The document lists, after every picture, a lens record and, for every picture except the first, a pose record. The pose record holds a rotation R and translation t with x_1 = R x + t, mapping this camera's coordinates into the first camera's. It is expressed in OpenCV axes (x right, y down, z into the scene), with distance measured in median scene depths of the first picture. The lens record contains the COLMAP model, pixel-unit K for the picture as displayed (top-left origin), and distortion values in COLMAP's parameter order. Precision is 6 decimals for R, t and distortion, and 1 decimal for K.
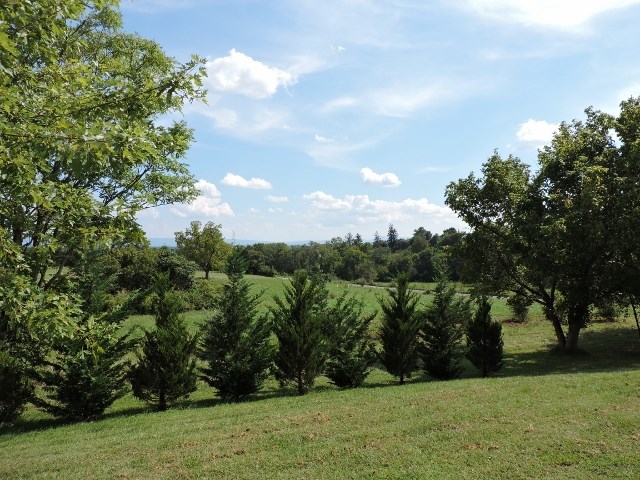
lens RADIAL K [[465.5, 0, 320.0], [0, 465.5, 240.0], [0, 0, 1]] dist [-0.003005, -0.002063]
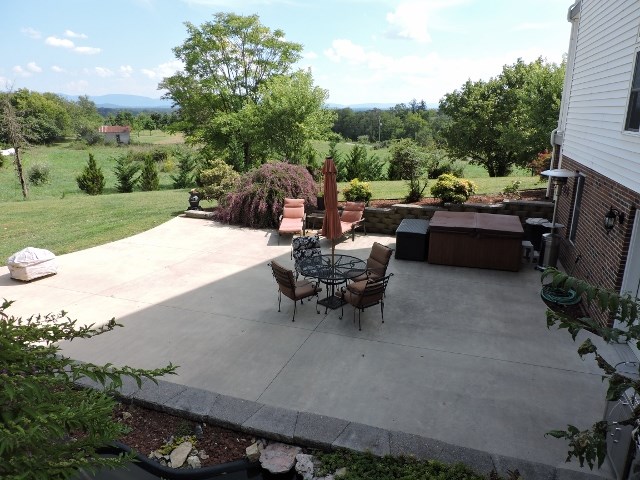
lens RADIAL K [[465.5, 0, 320.0], [0, 465.5, 240.0], [0, 0, 1]] dist [-0.003005, -0.002063]
pose [[0.990630, 0.050940, -0.126716, 0.014562], [-0.012828, 0.958439, 0.285008, -0.021056], [0.135968, -0.280712, 0.950112, -0.212153]]
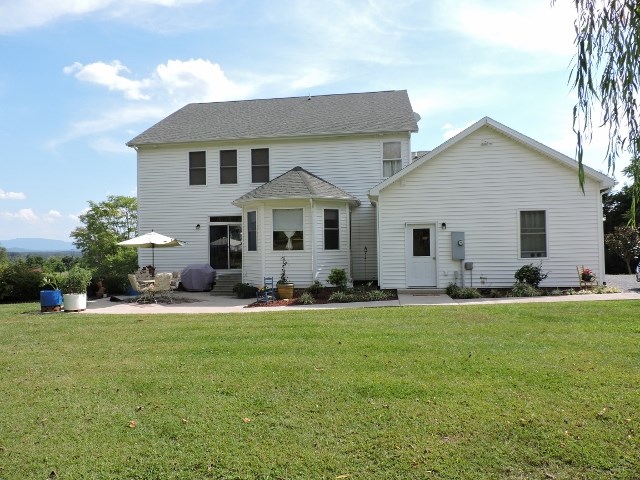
lens RADIAL K [[465.5, 0, 320.0], [0, 465.5, 240.0], [0, 0, 1]] dist [-0.003005, -0.002063]
pose [[0.999510, -0.003084, 0.031142, 0.109400], [0.003207, 0.999987, -0.003904, -0.027026], [-0.031130, 0.004002, 0.999507, -0.389859]]
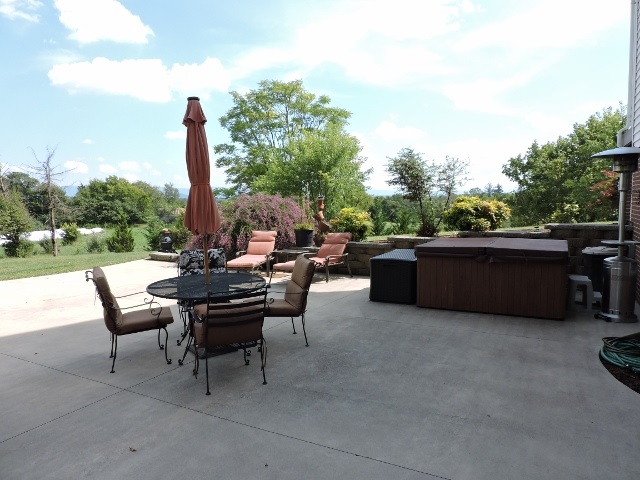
lens RADIAL K [[465.5, 0, 320.0], [0, 465.5, 240.0], [0, 0, 1]] dist [-0.003005, -0.002063]
pose [[0.956111, 0.027483, -0.291711, 0.030793], [0.003680, 0.994387, 0.105743, -0.004129], [0.292980, -0.102176, 0.950643, -0.179423]]
